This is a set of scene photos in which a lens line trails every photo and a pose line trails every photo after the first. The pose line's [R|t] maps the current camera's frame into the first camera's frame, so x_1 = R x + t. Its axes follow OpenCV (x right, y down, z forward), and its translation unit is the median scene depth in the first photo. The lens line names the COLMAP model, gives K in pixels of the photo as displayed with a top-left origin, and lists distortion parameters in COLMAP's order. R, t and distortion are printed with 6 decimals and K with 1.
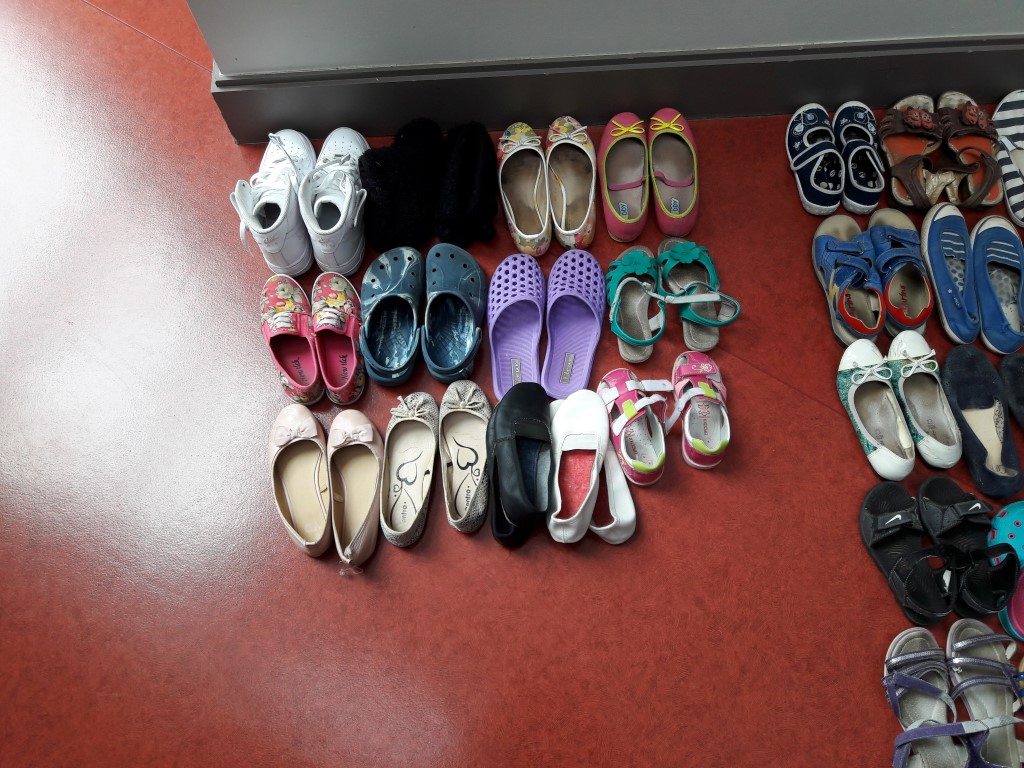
lens RADIAL K [[927.6, 0, 512.4], [0, 927.6, 382.7], [0, 0, 1]] dist [-0.066319, 0.000000]
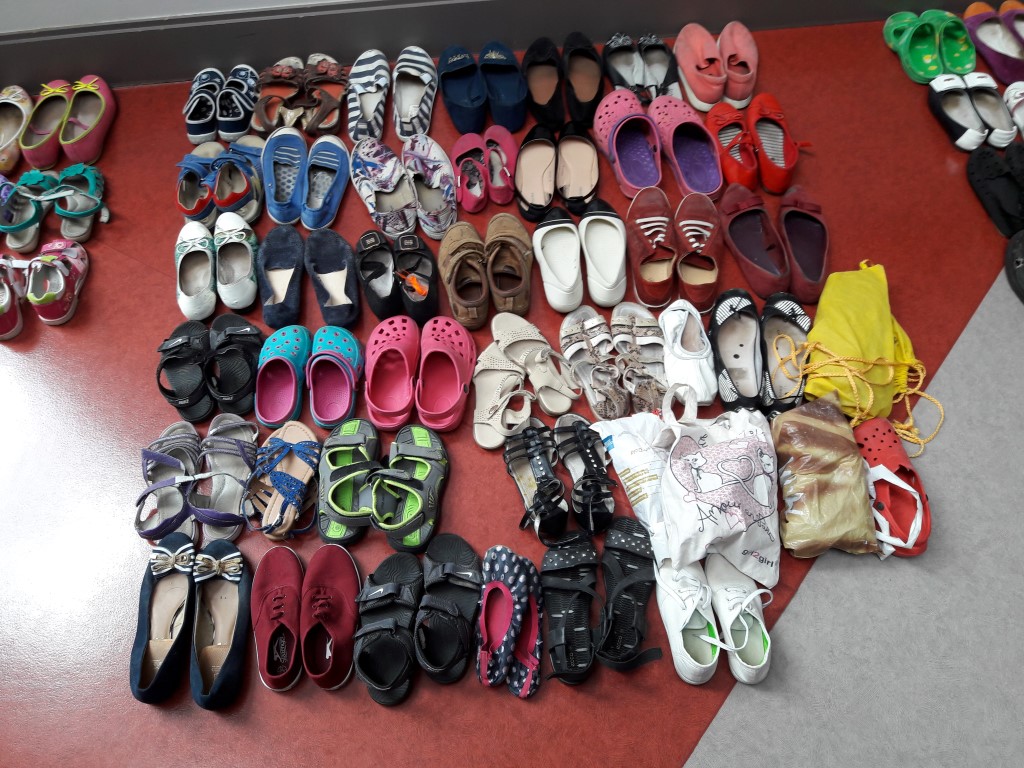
lens RADIAL K [[927.6, 0, 511.7], [0, 927.6, 385.5], [0, 0, 1]] dist [-0.066319, 0.000000]
pose [[0.995970, -0.026036, 0.085829, 0.649628], [0.041372, 0.982415, -0.182070, 0.386451], [-0.079579, 0.184887, 0.979532, -0.192417]]
